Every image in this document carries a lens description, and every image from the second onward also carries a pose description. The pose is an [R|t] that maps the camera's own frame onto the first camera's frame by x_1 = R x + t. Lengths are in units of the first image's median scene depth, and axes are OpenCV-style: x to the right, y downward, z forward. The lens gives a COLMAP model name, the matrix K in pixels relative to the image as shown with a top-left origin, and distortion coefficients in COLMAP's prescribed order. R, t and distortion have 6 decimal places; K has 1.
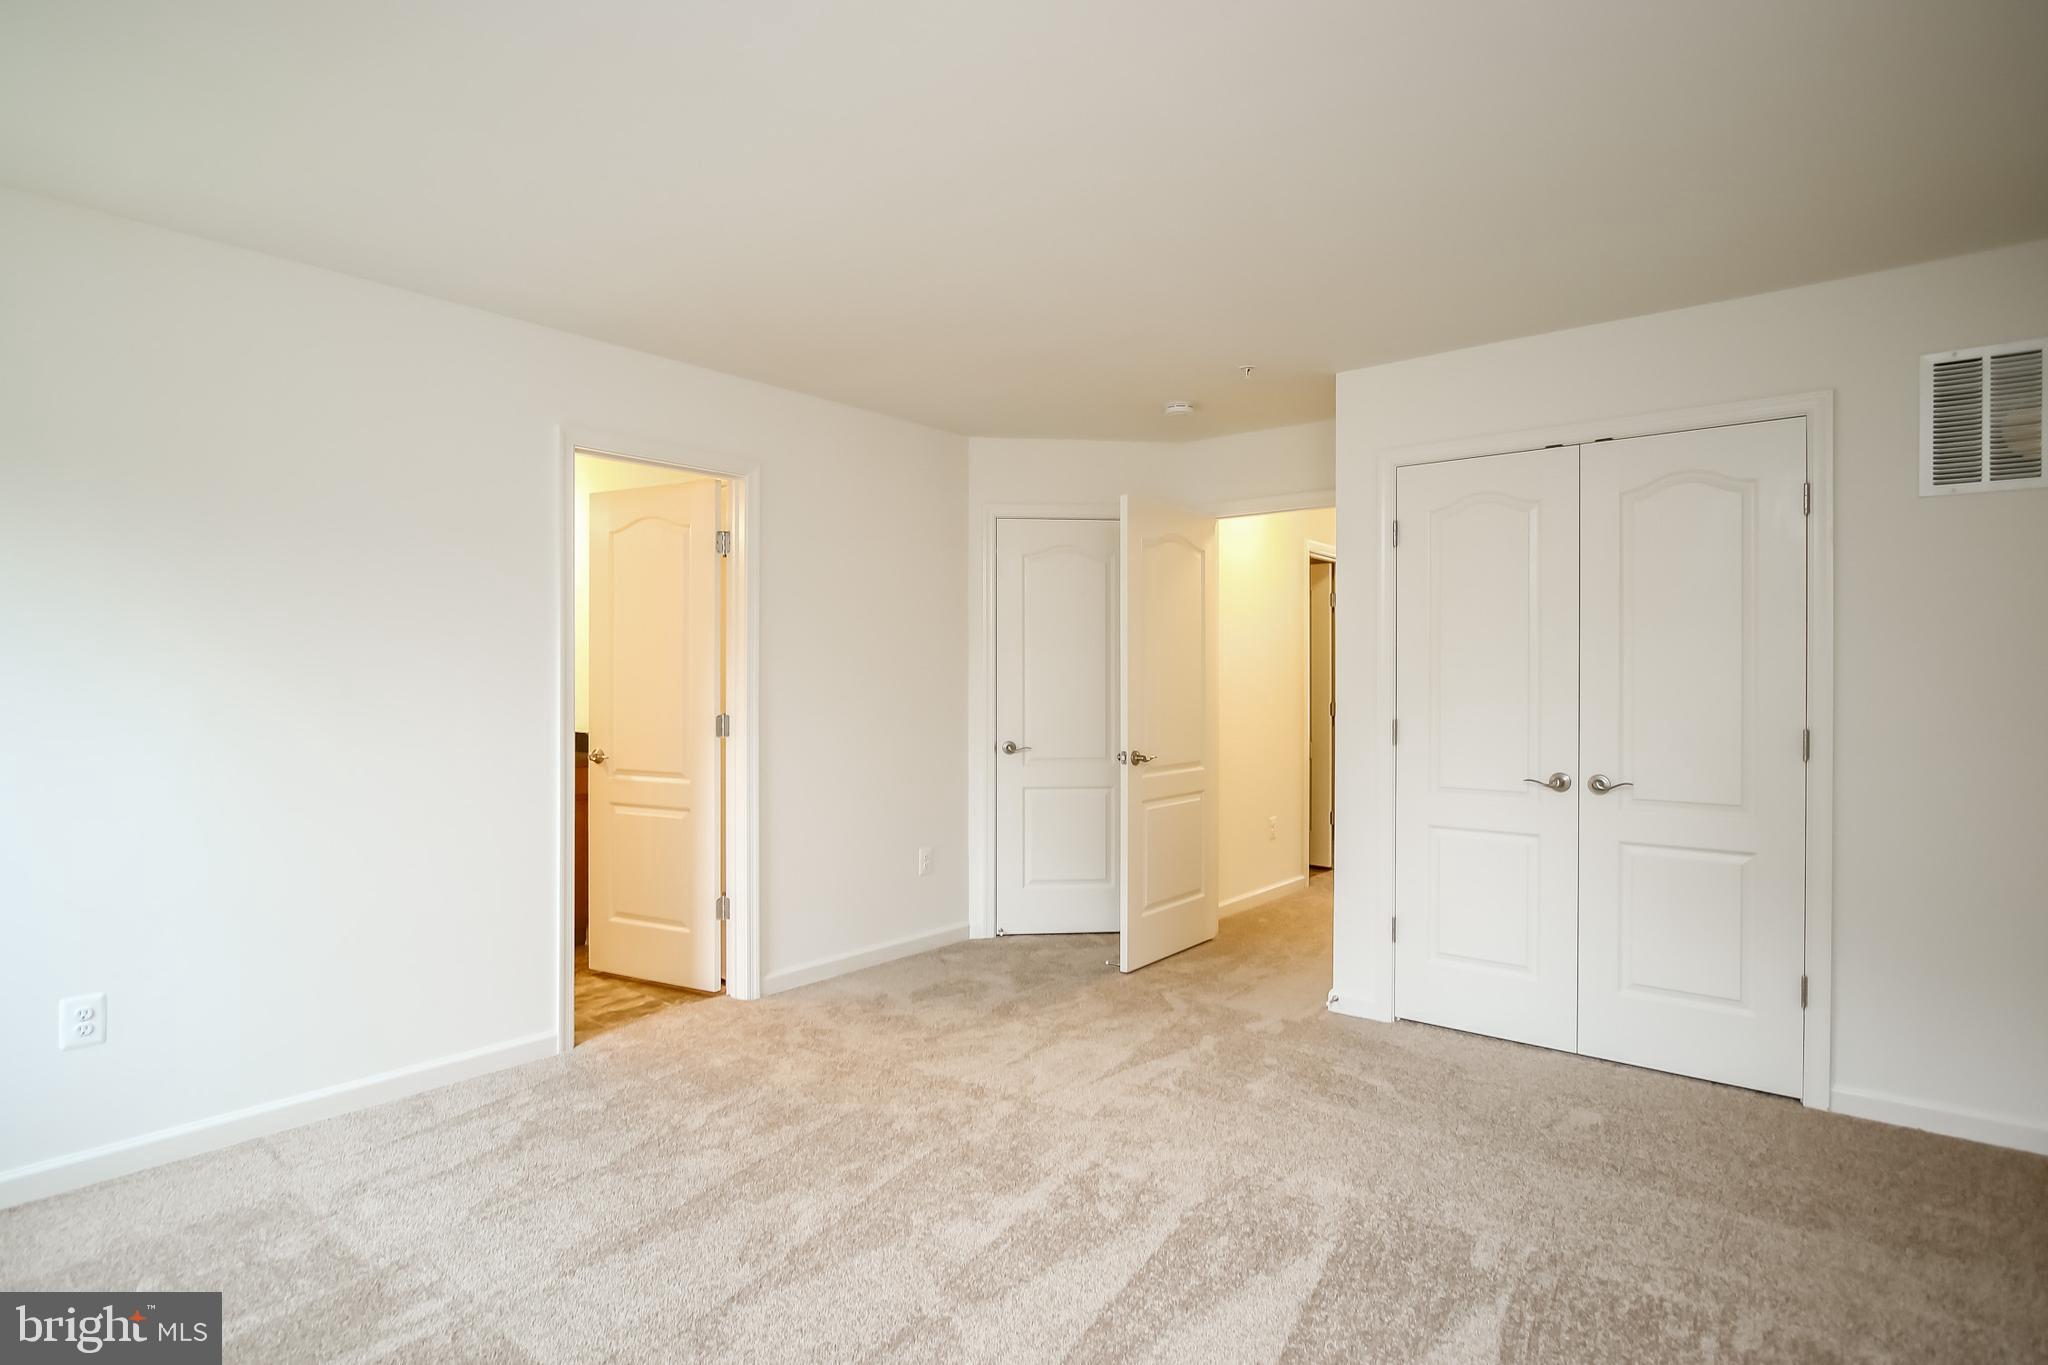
lens RADIAL K [[1088.4, 0, 1024.0], [0, 1088.4, 682.5], [0, 0, 1]] dist [-0.028642, -0.000393]
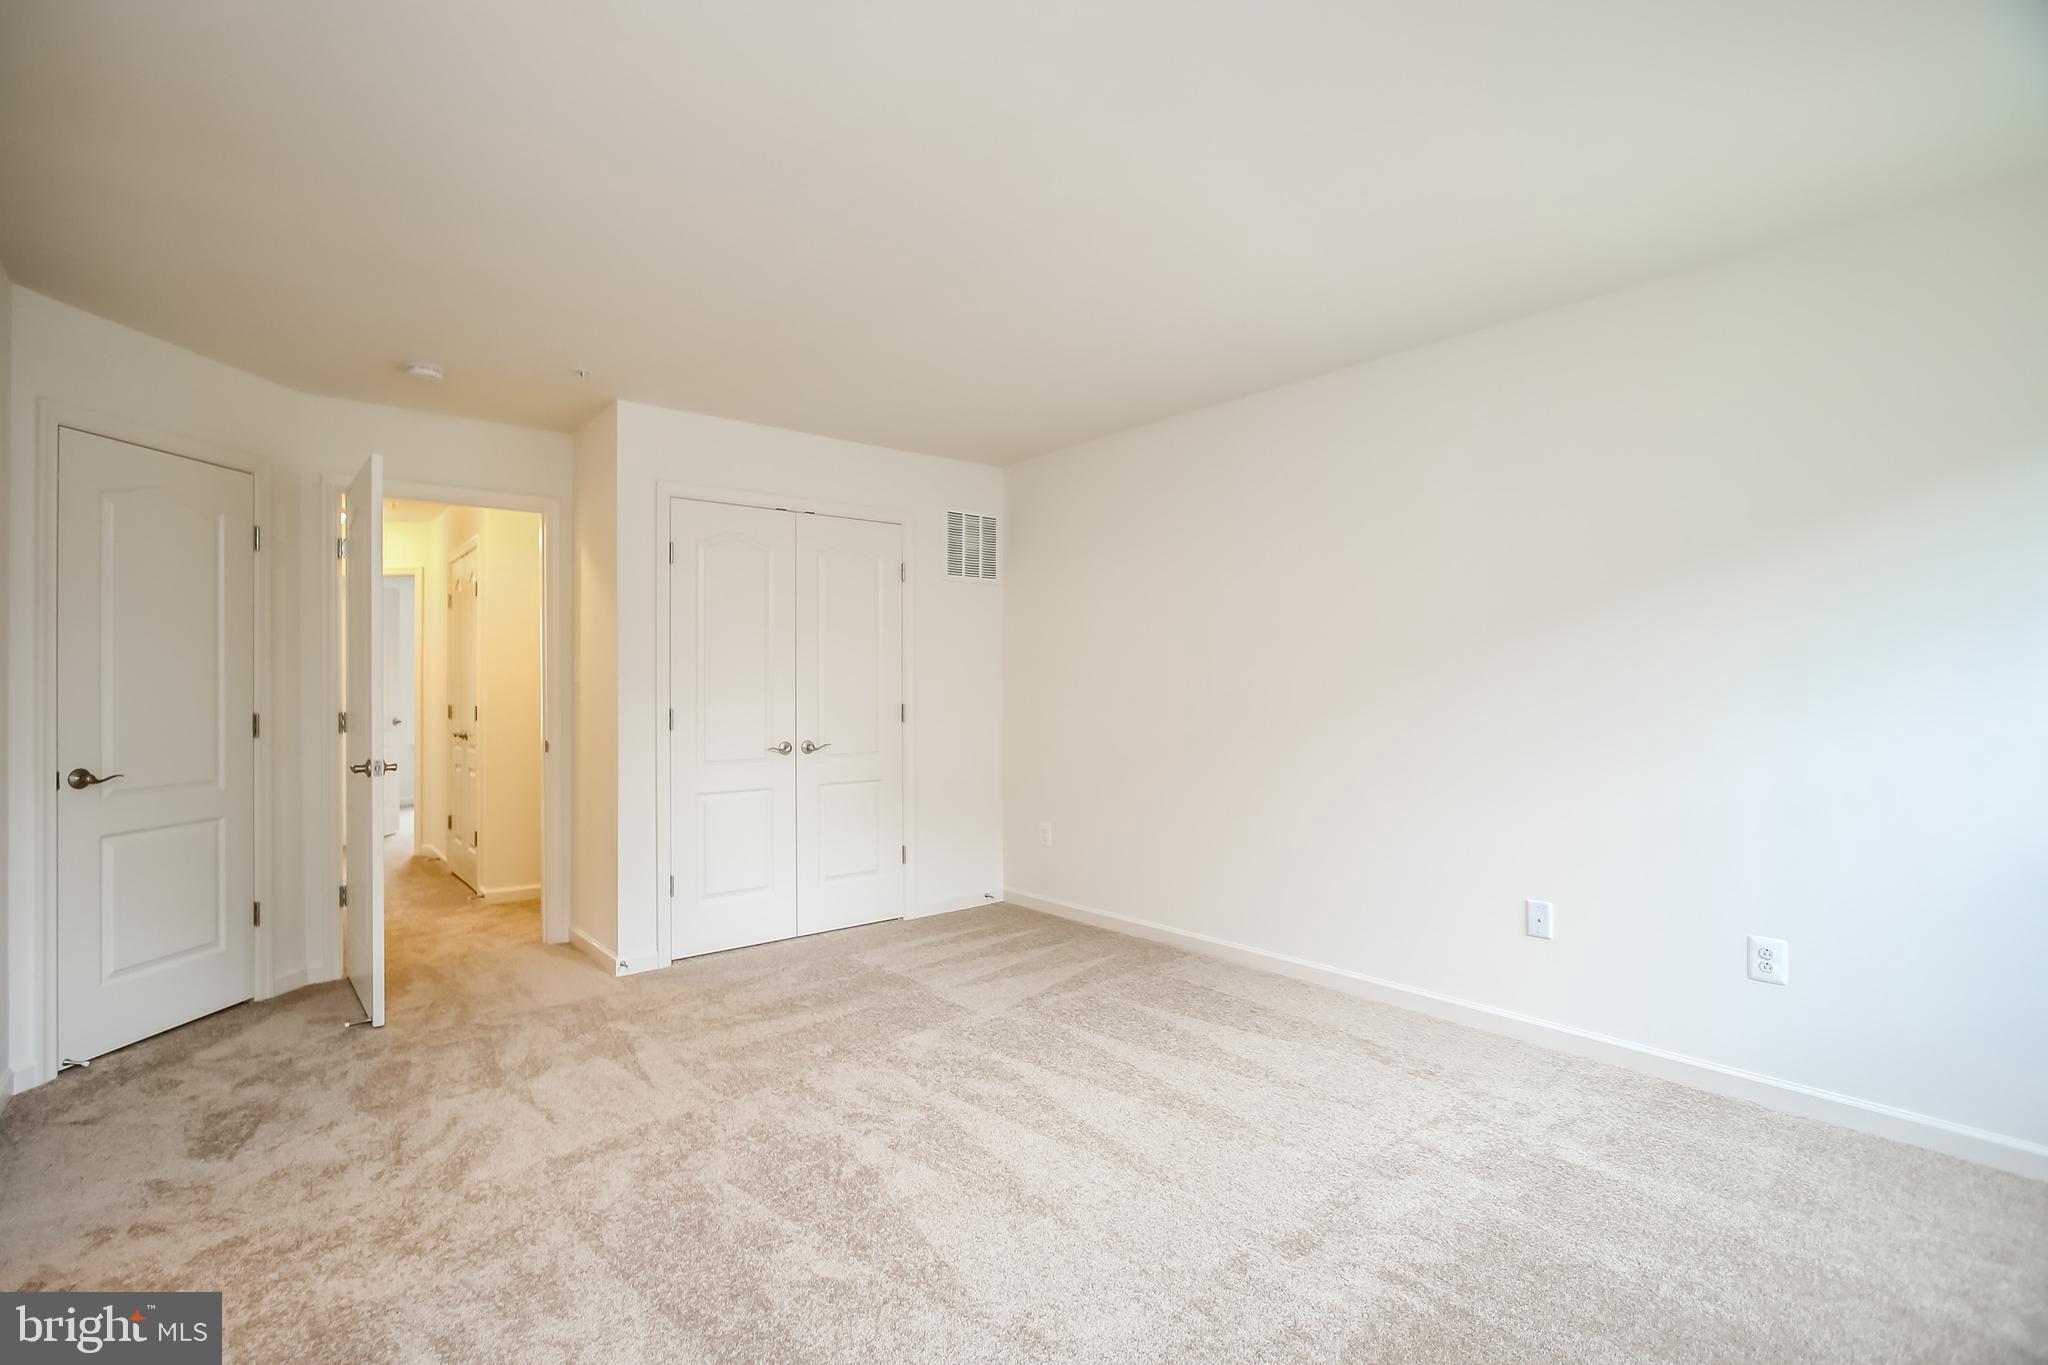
lens RADIAL K [[914.8, 0, 1004.2], [0, 914.8, 675.0], [0, 0, 1]] dist [0.008412, -0.000040]
pose [[0.205090, 0.004296, 0.978734, -0.630444], [0.004313, 0.999977, -0.005293, 0.004052], [-0.978734, 0.005307, 0.205067, 0.479794]]
